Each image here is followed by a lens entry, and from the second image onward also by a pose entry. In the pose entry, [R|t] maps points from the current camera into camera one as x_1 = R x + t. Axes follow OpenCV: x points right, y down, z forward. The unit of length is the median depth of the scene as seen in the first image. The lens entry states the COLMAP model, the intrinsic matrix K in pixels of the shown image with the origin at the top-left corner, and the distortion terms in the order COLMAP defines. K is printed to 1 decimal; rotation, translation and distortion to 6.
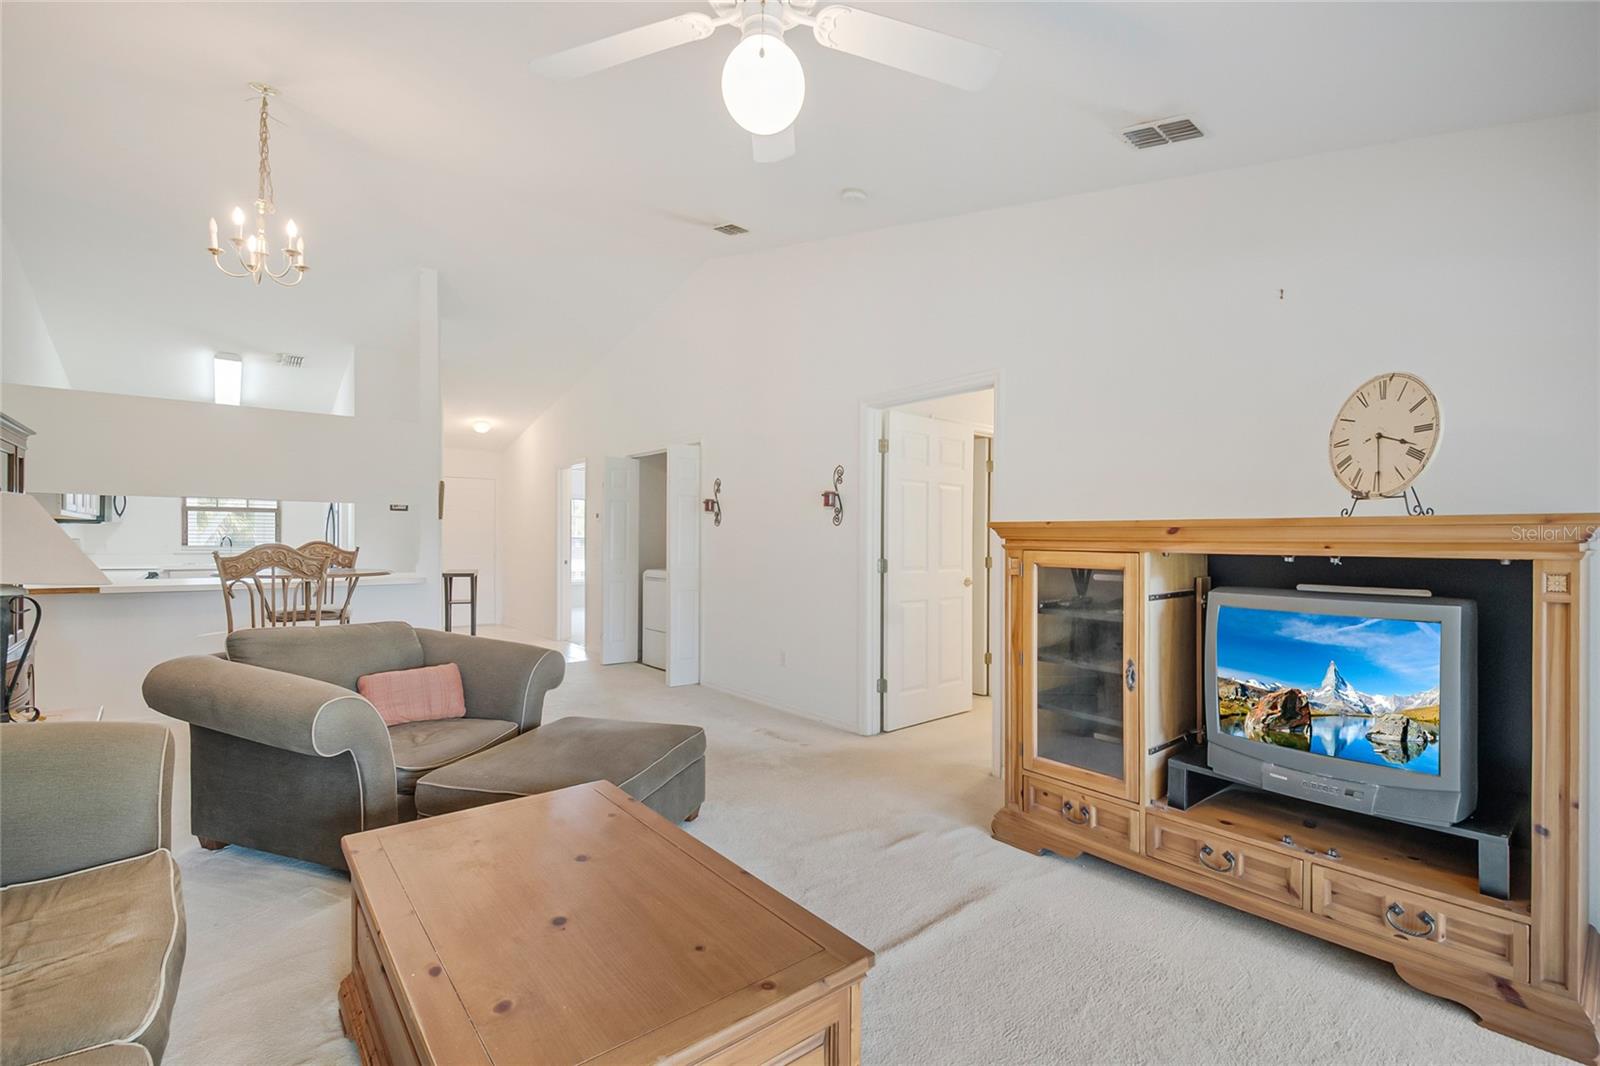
lens RADIAL K [[705.9, 0, 788.6], [0, 705.9, 542.1], [0, 0, 1]] dist [0.017068, -0.015266]
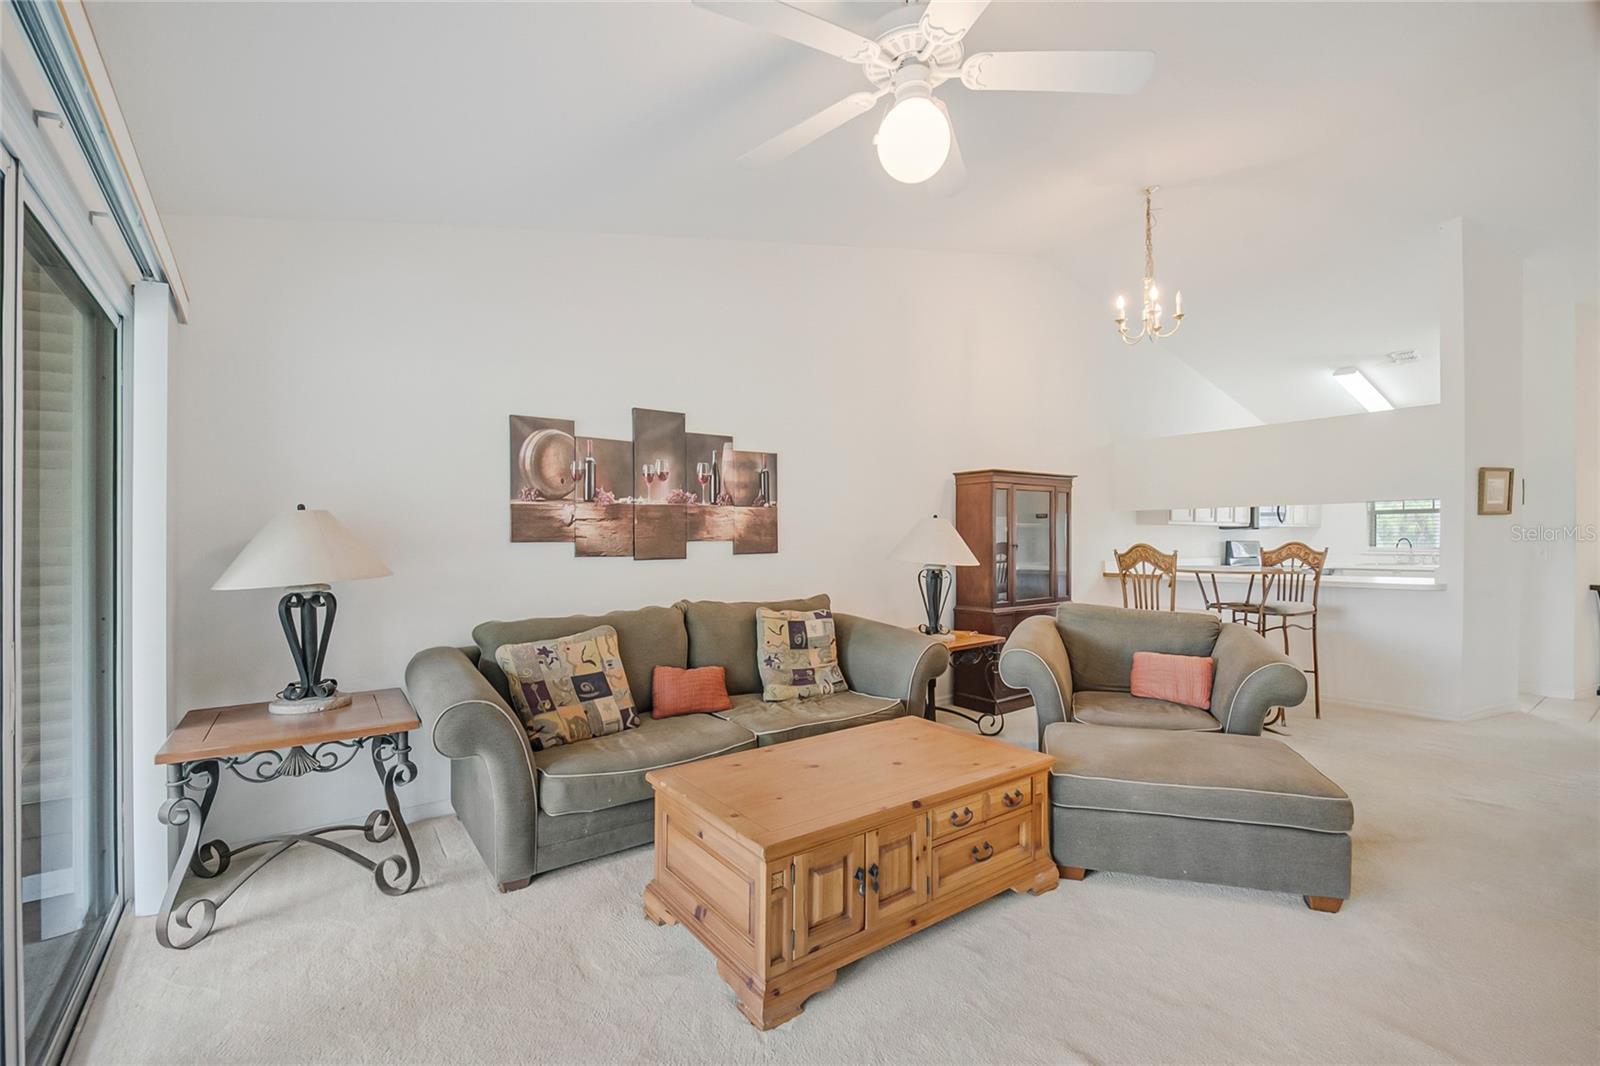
lens RADIAL K [[705.9, 0, 831.5], [0, 705.9, 544.7], [0, 0, 1]] dist [0.017068, -0.015266]
pose [[-0.011892, -0.002601, -0.999926, 0.731166], [0.002322, 0.999994, -0.002629, 0.008392], [0.999927, -0.002353, -0.011886, 0.573329]]
